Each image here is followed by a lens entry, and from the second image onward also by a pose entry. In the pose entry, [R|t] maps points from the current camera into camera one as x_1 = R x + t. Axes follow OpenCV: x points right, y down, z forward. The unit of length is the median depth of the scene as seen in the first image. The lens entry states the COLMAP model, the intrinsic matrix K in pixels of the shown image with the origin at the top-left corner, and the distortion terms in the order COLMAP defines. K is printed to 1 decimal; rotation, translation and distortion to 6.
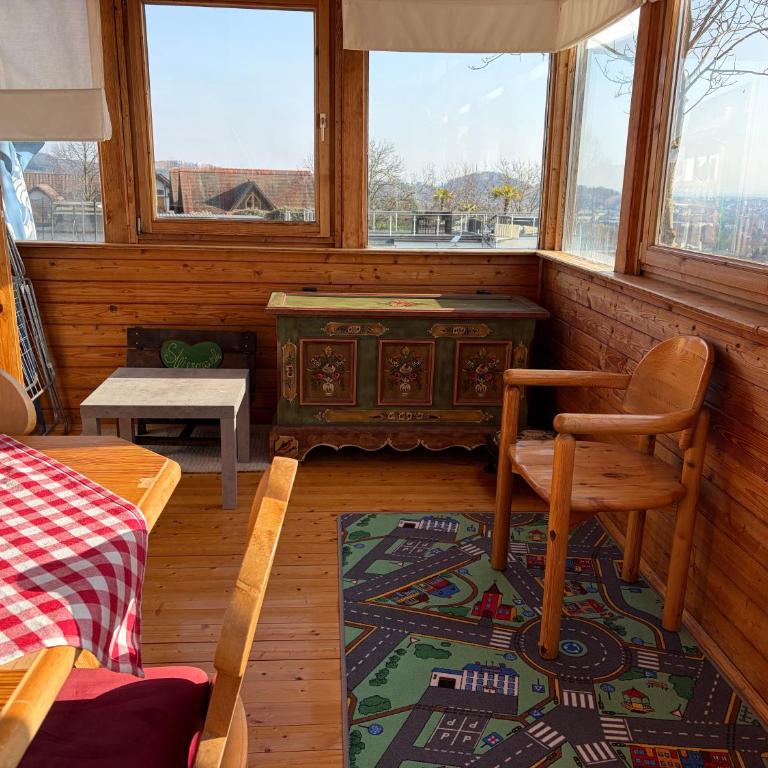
lens RADIAL K [[777.4, 0, 385.6], [0, 777.4, 385.5], [0, 0, 1]] dist [0.054928, 0.000000]
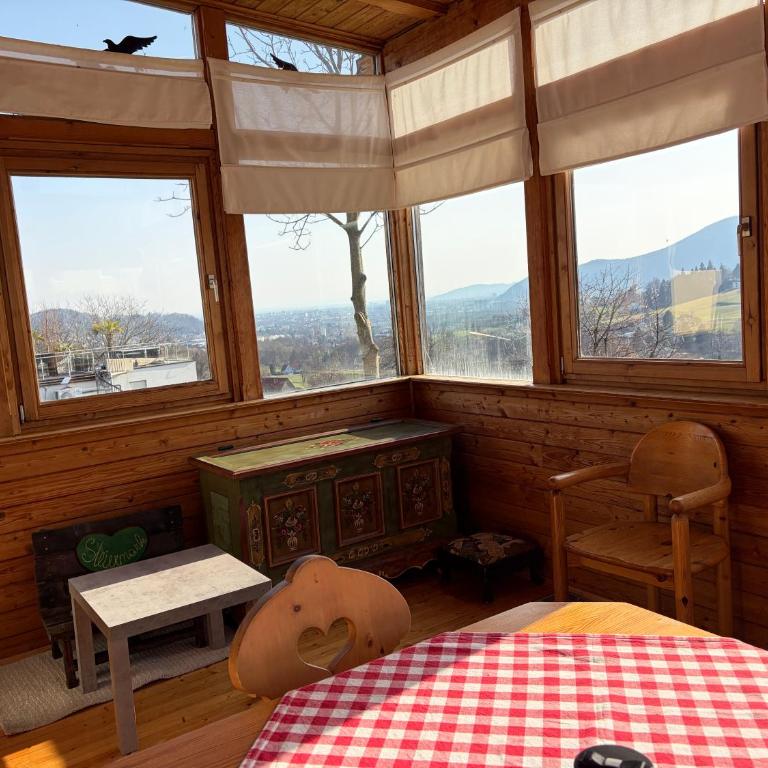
lens RADIAL K [[777.4, 0, 384.7], [0, 777.4, 382.1], [0, 0, 1]] dist [0.054928, 0.000000]
pose [[0.853521, -0.144987, 0.500481, -0.398282], [0.222200, 0.970072, -0.097914, -0.063811], [-0.471306, 0.194778, 0.860193, 0.060004]]
